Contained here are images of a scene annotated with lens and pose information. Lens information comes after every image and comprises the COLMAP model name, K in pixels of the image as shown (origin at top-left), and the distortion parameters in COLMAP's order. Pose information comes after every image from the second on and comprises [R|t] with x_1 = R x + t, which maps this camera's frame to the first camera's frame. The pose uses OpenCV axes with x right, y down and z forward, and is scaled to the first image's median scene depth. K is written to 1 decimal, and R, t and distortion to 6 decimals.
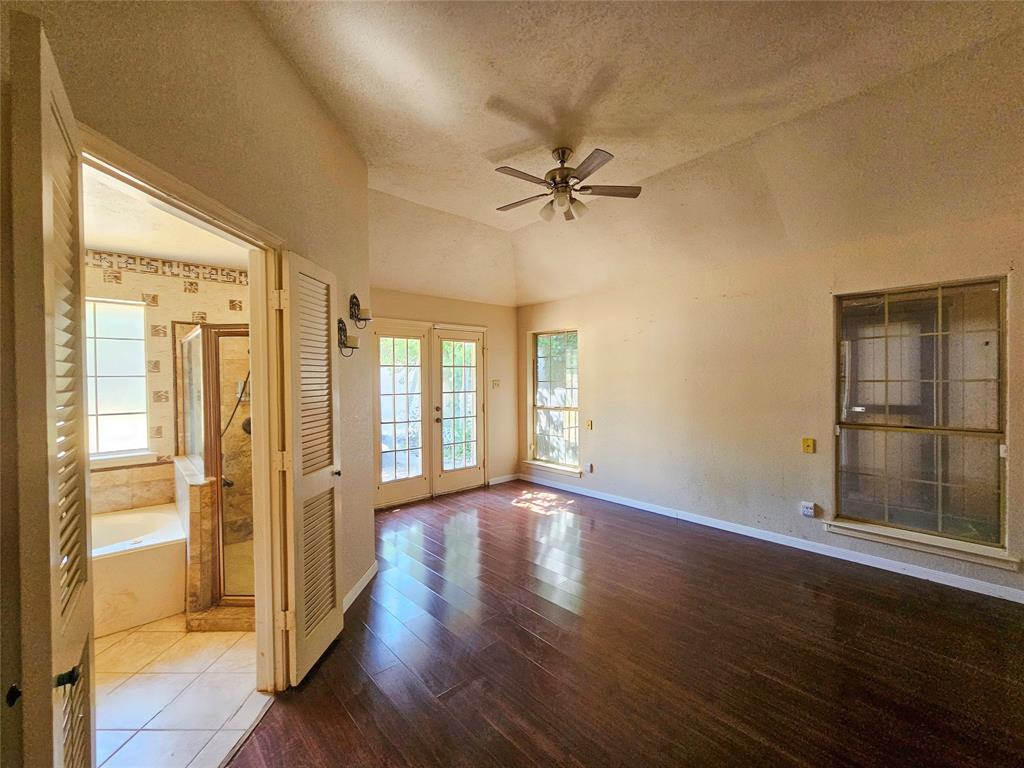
lens RADIAL K [[438.1, 0, 515.1], [0, 438.1, 387.2], [0, 0, 1]] dist [0.000723, -0.000228]
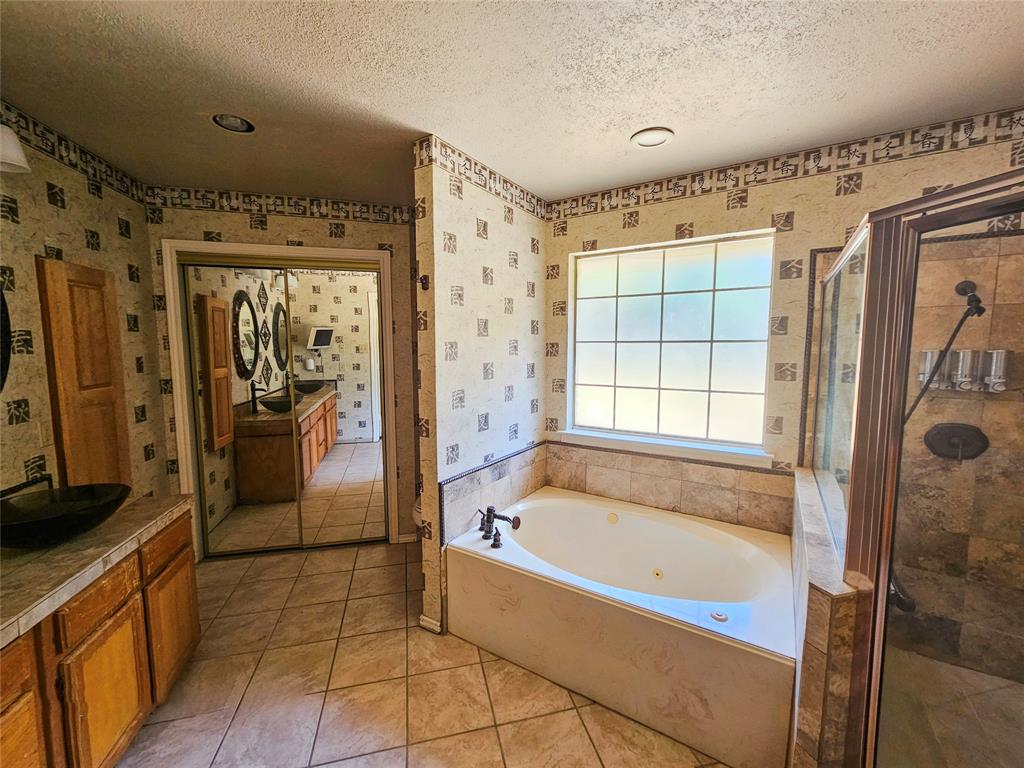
lens RADIAL K [[438.1, 0, 515.1], [0, 438.1, 387.2], [0, 0, 1]] dist [0.000723, -0.000228]
pose [[0.305113, 0.100142, -0.947036, -0.311258], [-0.021437, 0.994926, 0.098300, -0.011518], [0.952075, -0.009691, 0.305712, 0.417637]]
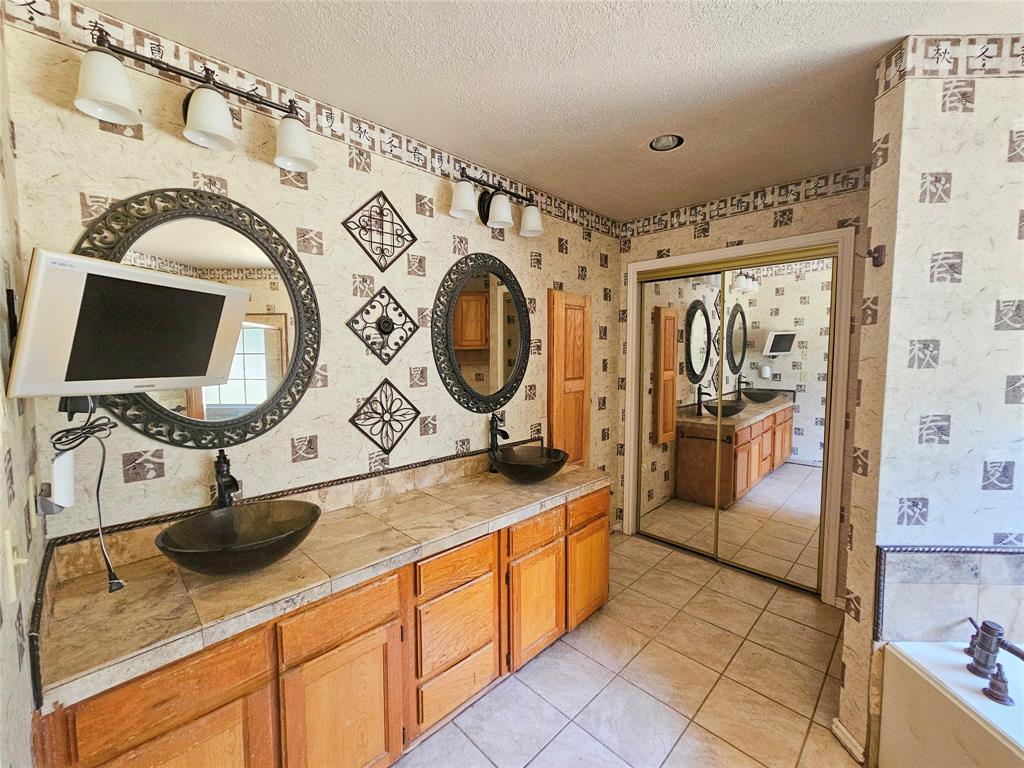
lens RADIAL K [[427.0, 0, 512.0], [0, 427.0, 384.0], [0, 0, 1]] dist [0.000634, -0.000208]
pose [[-0.672499, 0.057930, -0.737827, -0.377124], [-0.011663, 0.995979, 0.088830, -0.003292], [0.740006, 0.068343, -0.669119, 0.498894]]
